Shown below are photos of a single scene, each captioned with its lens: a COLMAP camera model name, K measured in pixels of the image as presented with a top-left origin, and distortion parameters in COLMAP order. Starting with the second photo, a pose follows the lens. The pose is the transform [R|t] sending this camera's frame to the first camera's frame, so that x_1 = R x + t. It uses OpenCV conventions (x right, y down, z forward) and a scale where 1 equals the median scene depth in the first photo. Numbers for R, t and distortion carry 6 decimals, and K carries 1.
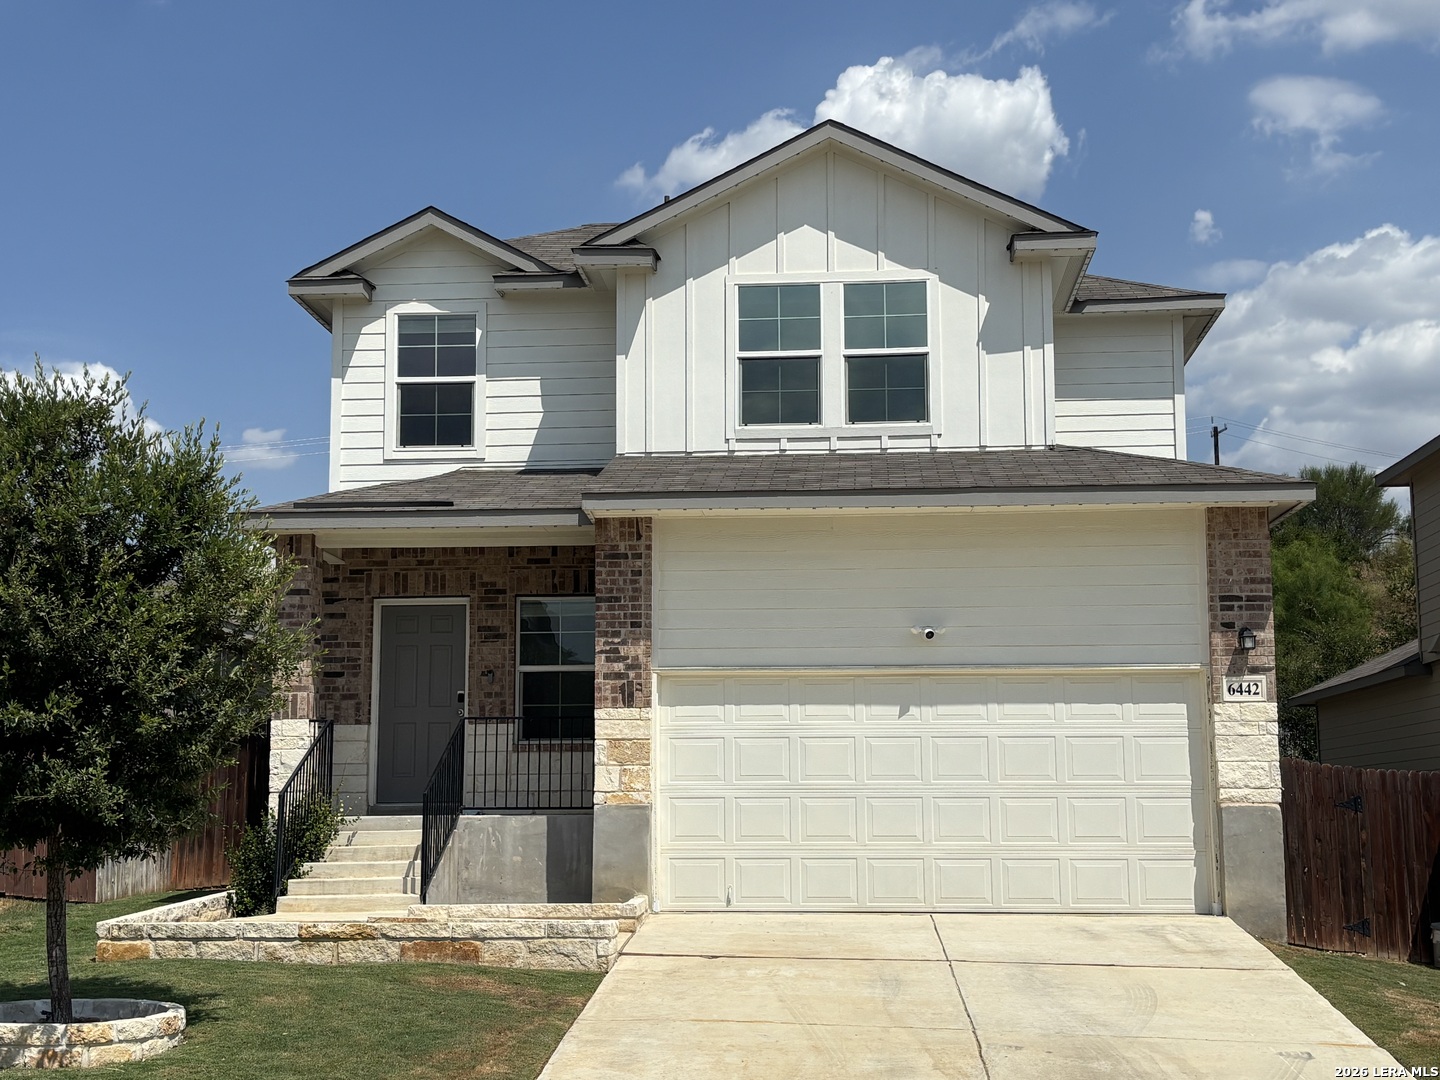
lens RADIAL K [[2034.8, 0, 680.8], [0, 2034.8, 511.0], [0, 0, 1]] dist [0.088284, 0.000000]
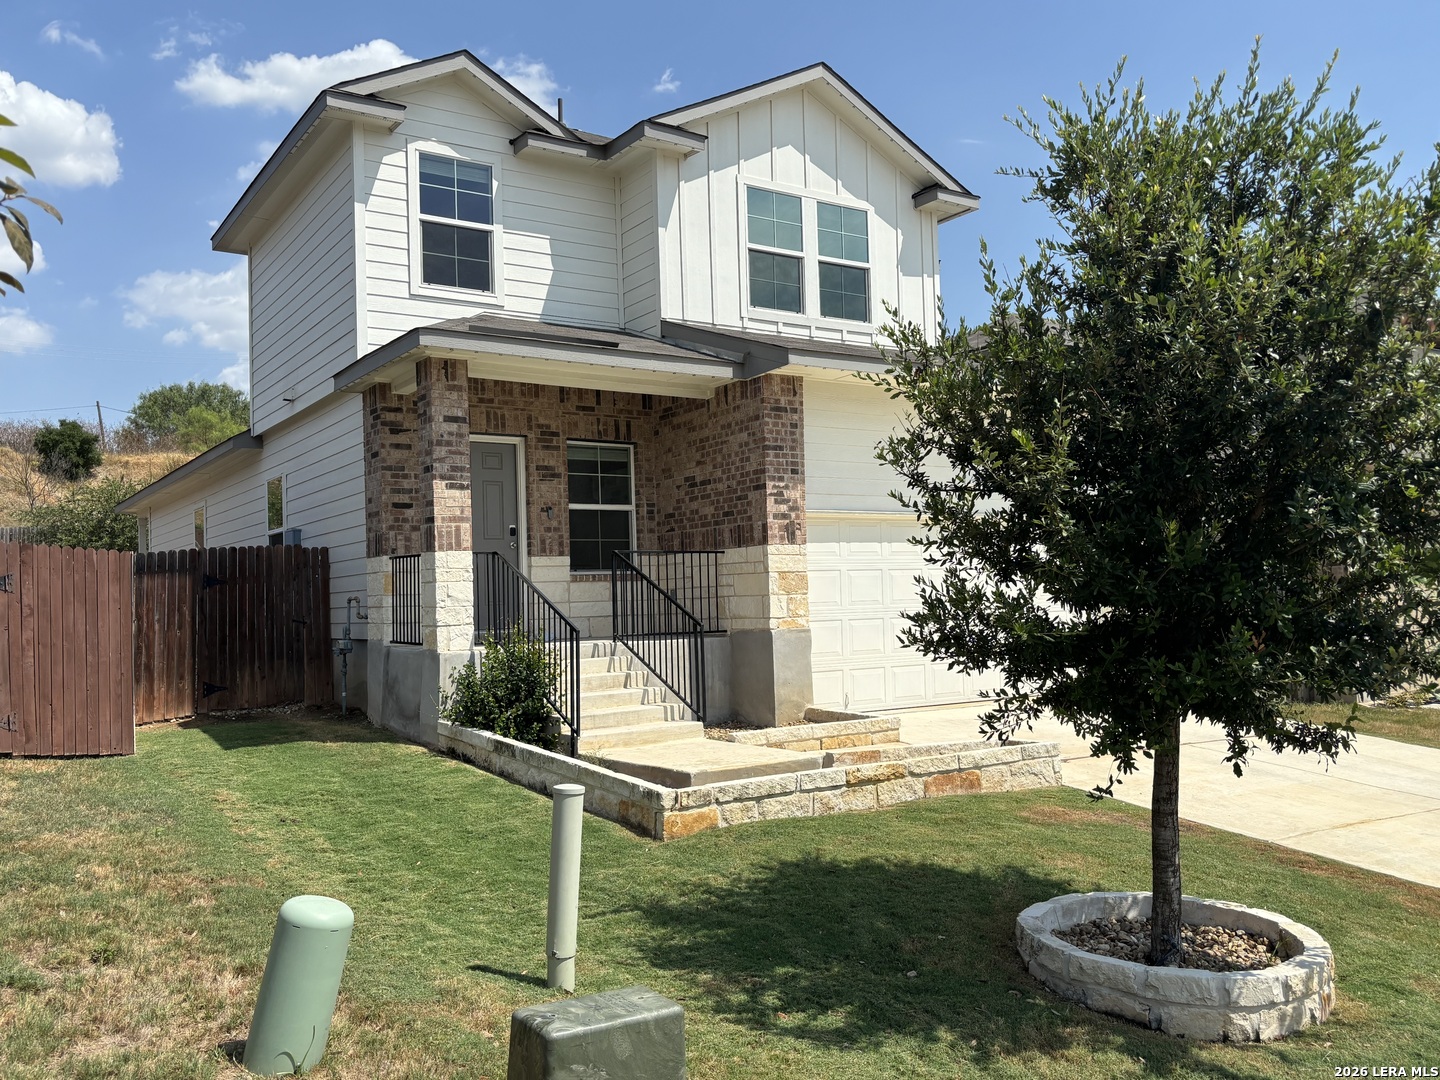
lens RADIAL K [[1212.3, 0, 719.1], [0, 1212.3, 550.3], [0, 0, 1]] dist [0.055574, -0.021715]
pose [[0.777230, 0.006232, 0.629186, -0.437037], [-0.072672, 0.994148, 0.079925, 0.044522], [-0.625006, -0.107845, 0.773135, 0.456864]]
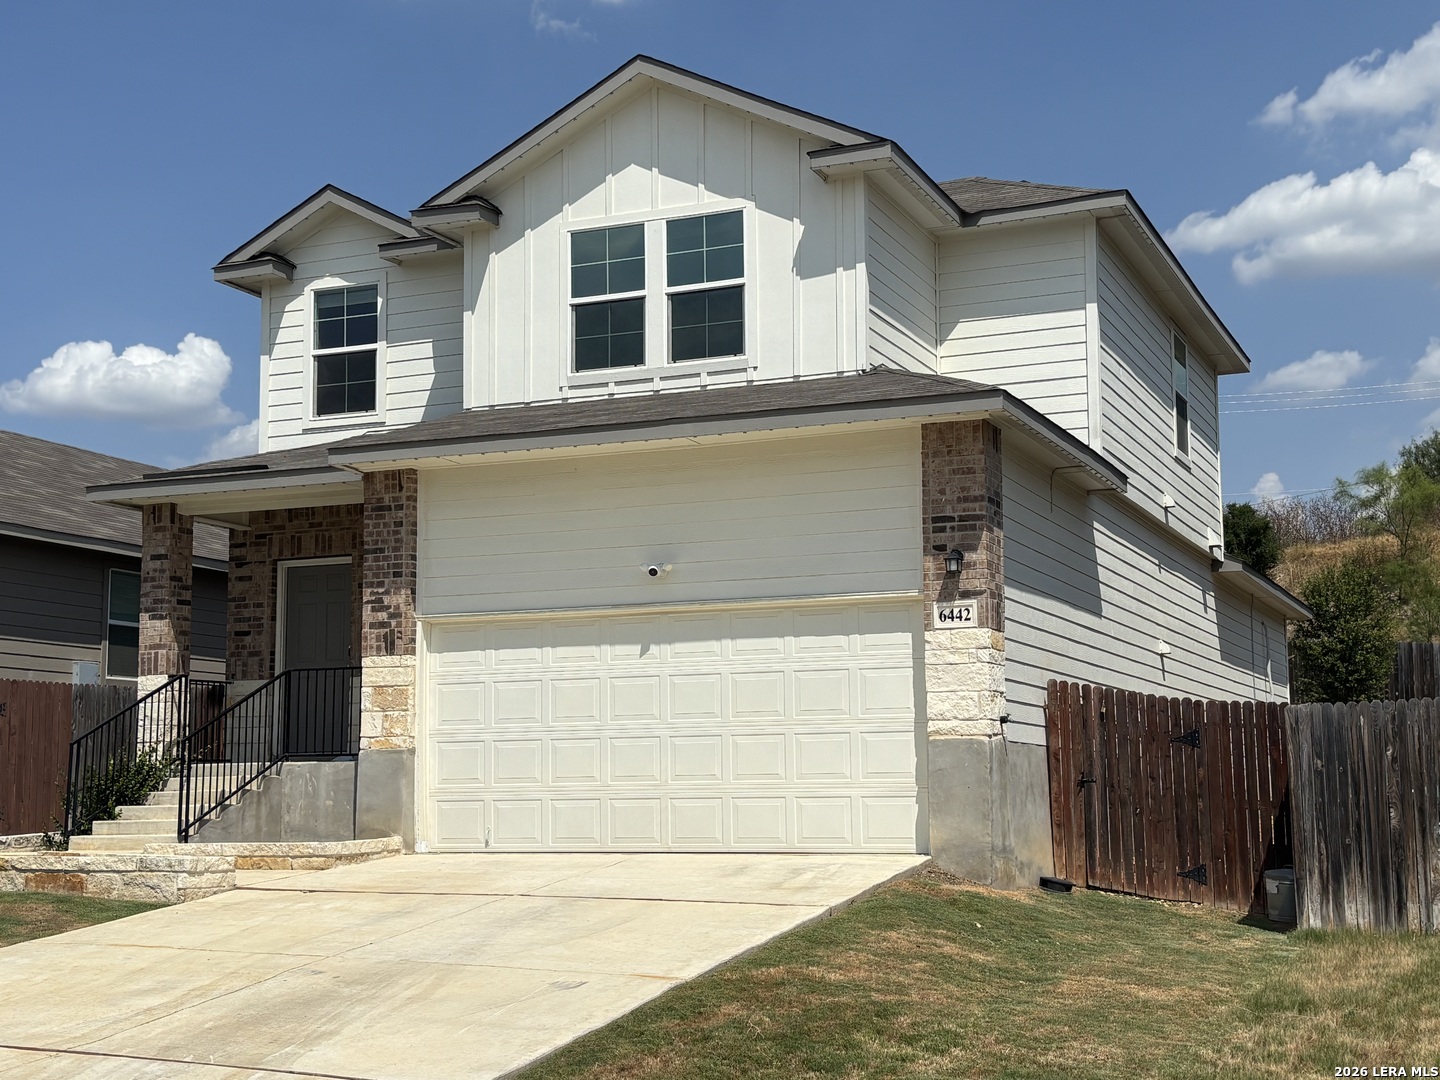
lens RADIAL K [[2034.8, 0, 664.7], [0, 2034.8, 524.4], [0, 0, 1]] dist [0.088284, 0.000000]
pose [[0.942084, -0.048894, -0.331793, 0.407498], [0.055101, 0.998437, 0.009321, 0.026174], [0.330819, -0.027064, 0.943306, 0.070486]]
